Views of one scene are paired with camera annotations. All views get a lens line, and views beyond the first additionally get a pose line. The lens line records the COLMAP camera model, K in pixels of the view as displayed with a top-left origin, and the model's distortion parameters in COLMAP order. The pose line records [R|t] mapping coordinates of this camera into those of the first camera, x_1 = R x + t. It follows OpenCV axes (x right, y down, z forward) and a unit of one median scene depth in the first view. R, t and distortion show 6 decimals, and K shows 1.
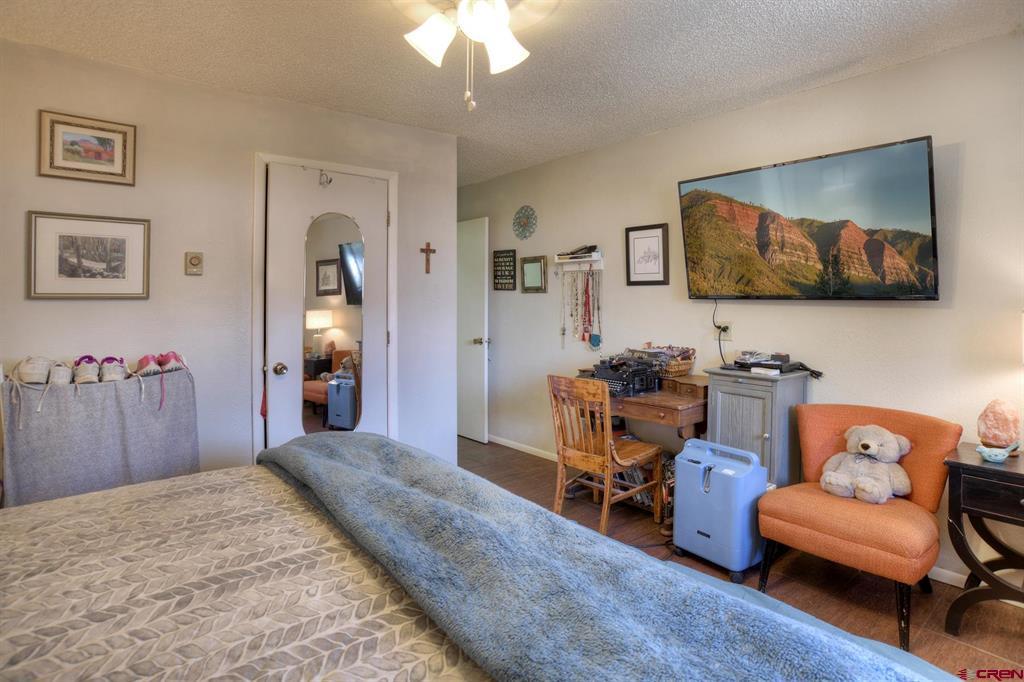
lens RADIAL K [[538.2, 0, 513.0], [0, 538.2, 311.4], [0, 0, 1]] dist [-0.120303, 0.063842]
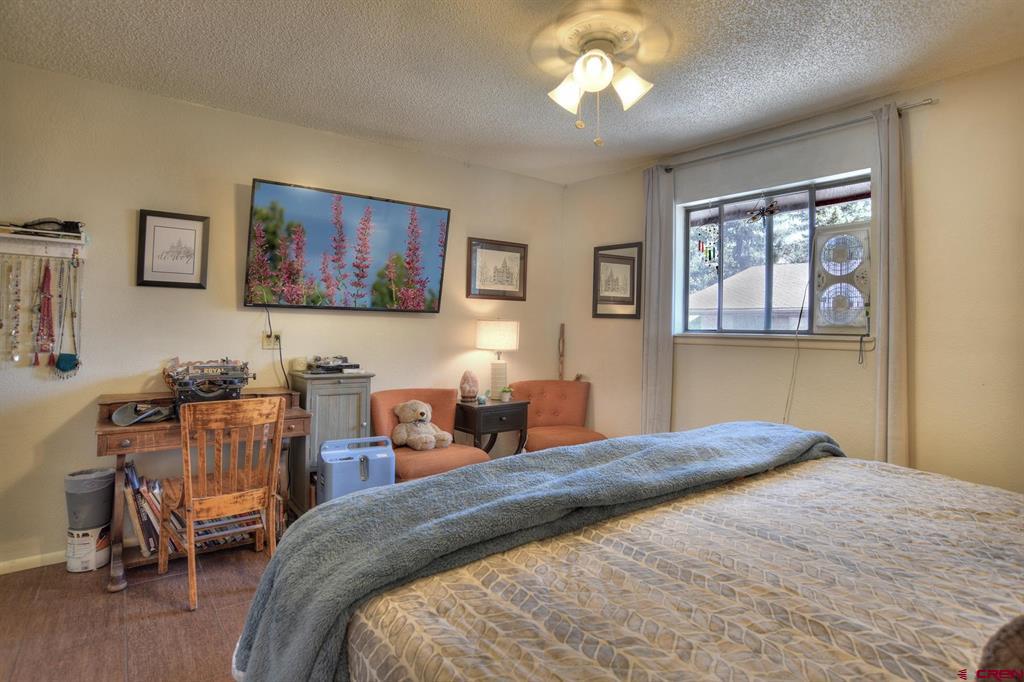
lens RADIAL K [[562.1, 0, 494.8], [0, 562.1, 342.1], [0, 0, 1]] dist [-0.021689, 0.031543]
pose [[0.035710, -0.032056, 0.998848, -1.099550], [0.003033, 0.999484, 0.031968, 0.015104], [-0.999358, 0.001888, 0.035789, 0.910851]]
